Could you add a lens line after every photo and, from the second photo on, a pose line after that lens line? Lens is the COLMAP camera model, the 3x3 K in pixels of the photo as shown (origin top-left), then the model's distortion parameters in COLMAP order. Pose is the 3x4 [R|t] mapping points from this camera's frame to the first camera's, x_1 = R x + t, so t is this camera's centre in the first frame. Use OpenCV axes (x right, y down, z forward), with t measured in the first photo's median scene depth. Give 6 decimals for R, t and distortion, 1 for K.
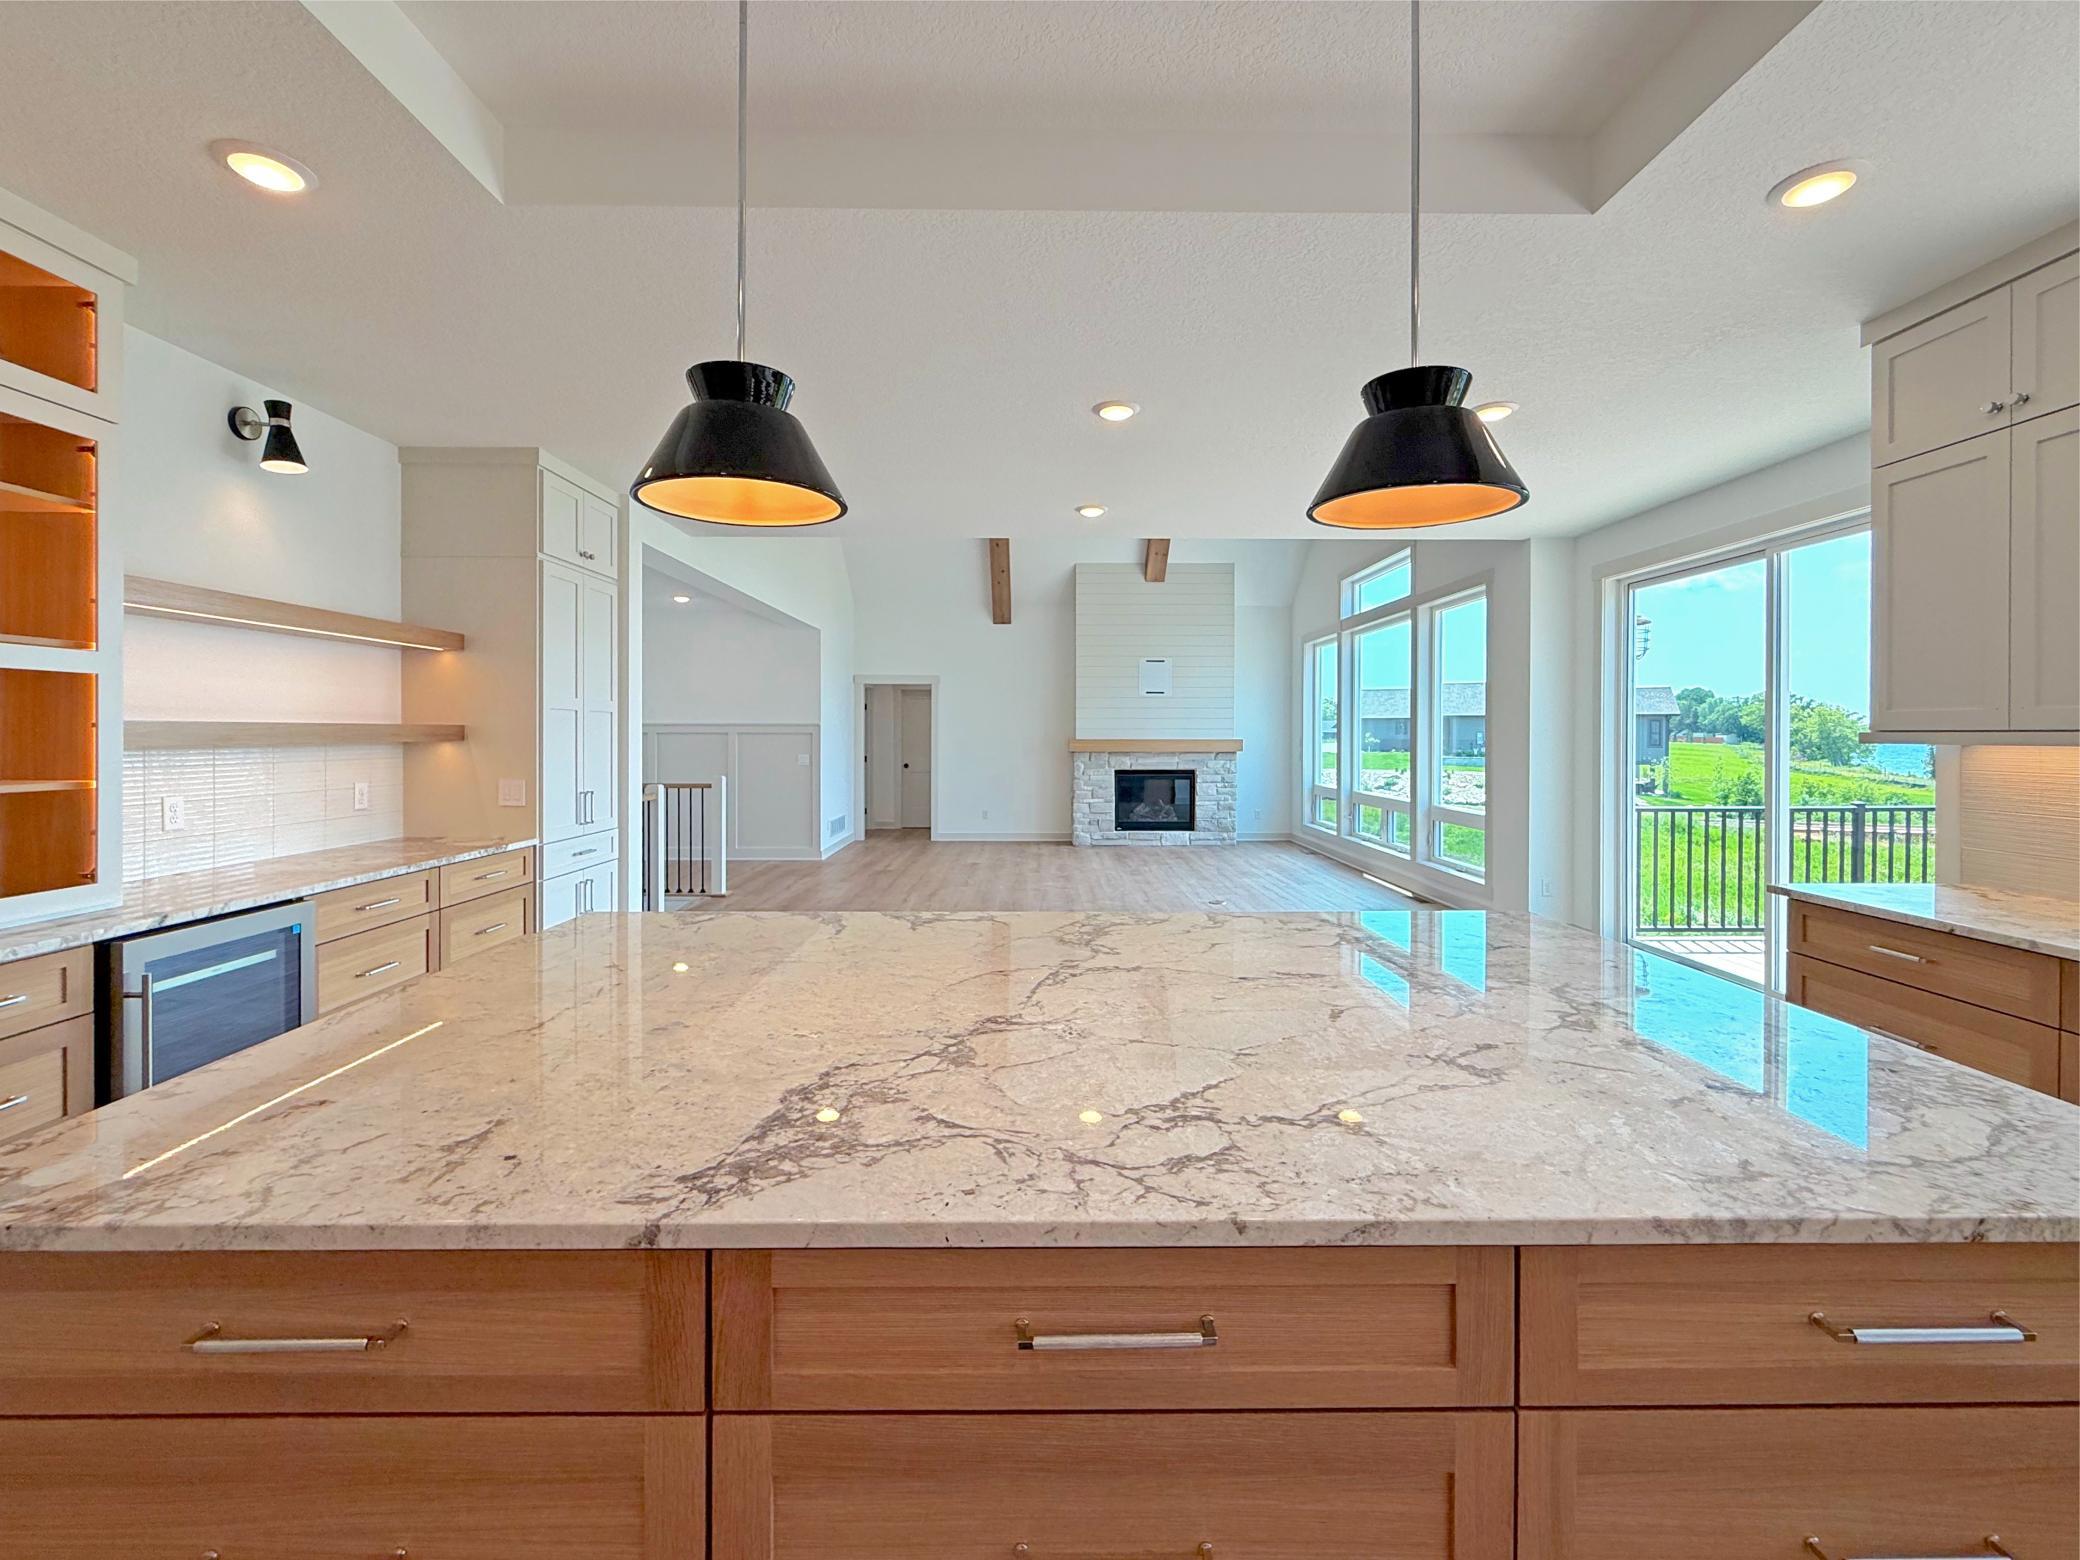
lens RADIAL K [[886.7, 0, 1052.2], [0, 886.7, 729.0], [0, 0, 1]] dist [-0.001442, -0.000086]
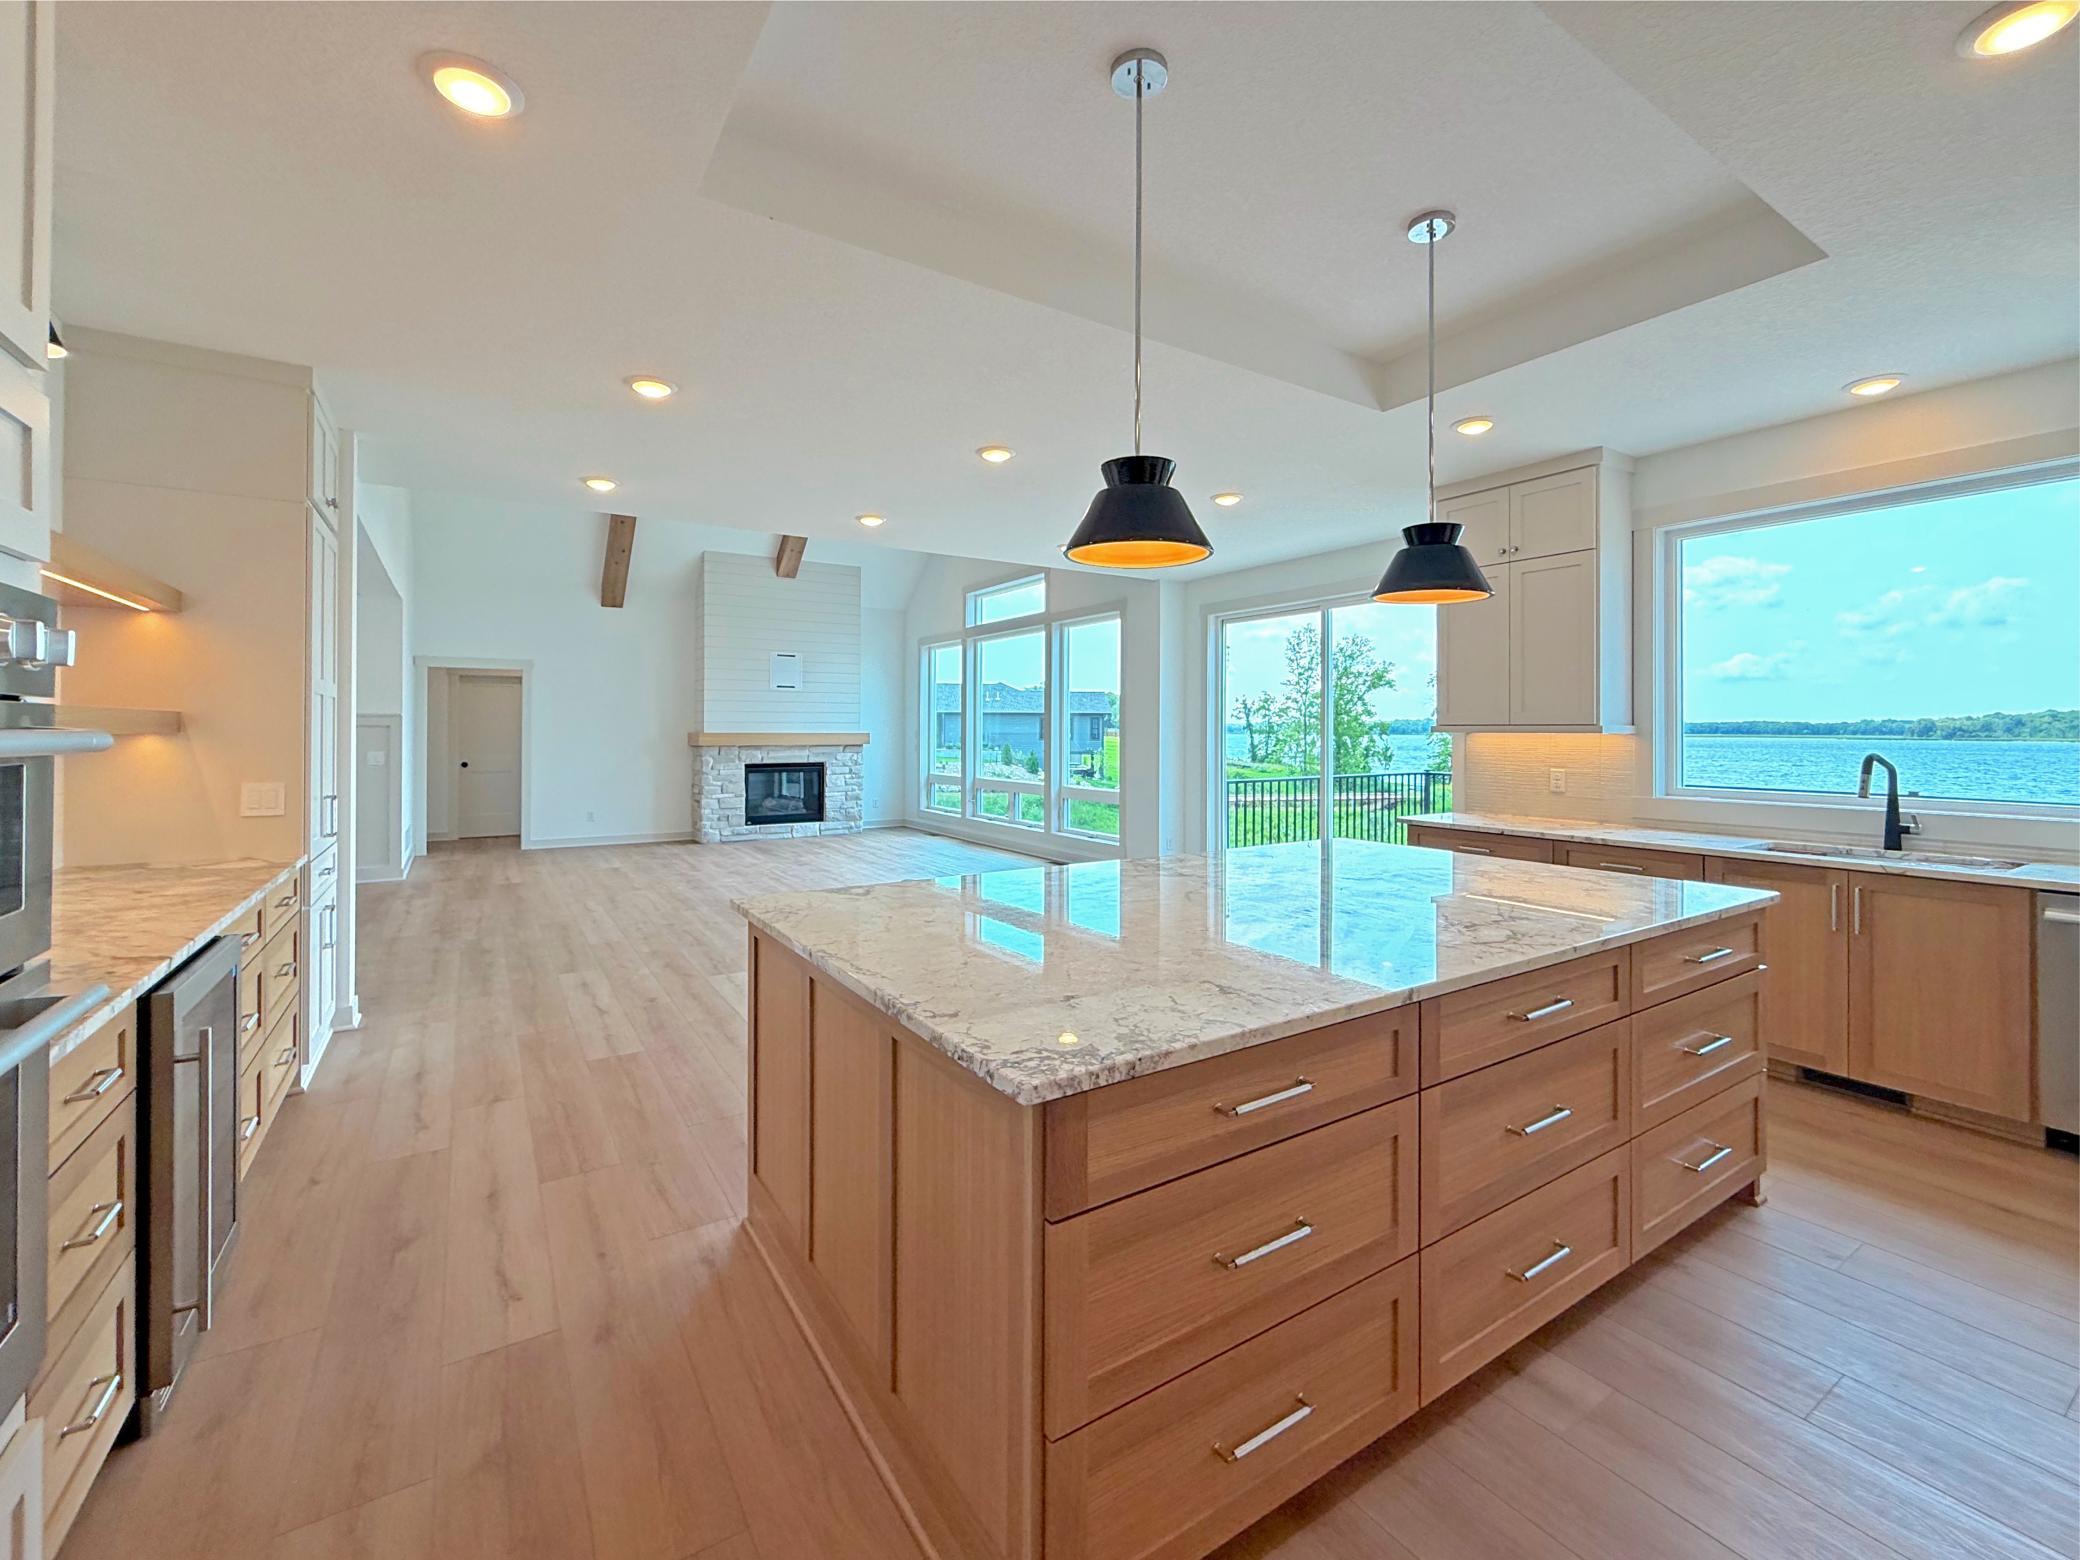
lens RADIAL K [[886.7, 0, 1052.2], [0, 886.7, 729.0], [0, 0, 1]] dist [-0.001442, -0.000086]
pose [[0.842119, 0.000454, 0.539291, -0.174493], [-0.003344, 0.999985, 0.004380, 0.001557], [-0.539281, -0.005491, 0.842108, -0.017469]]
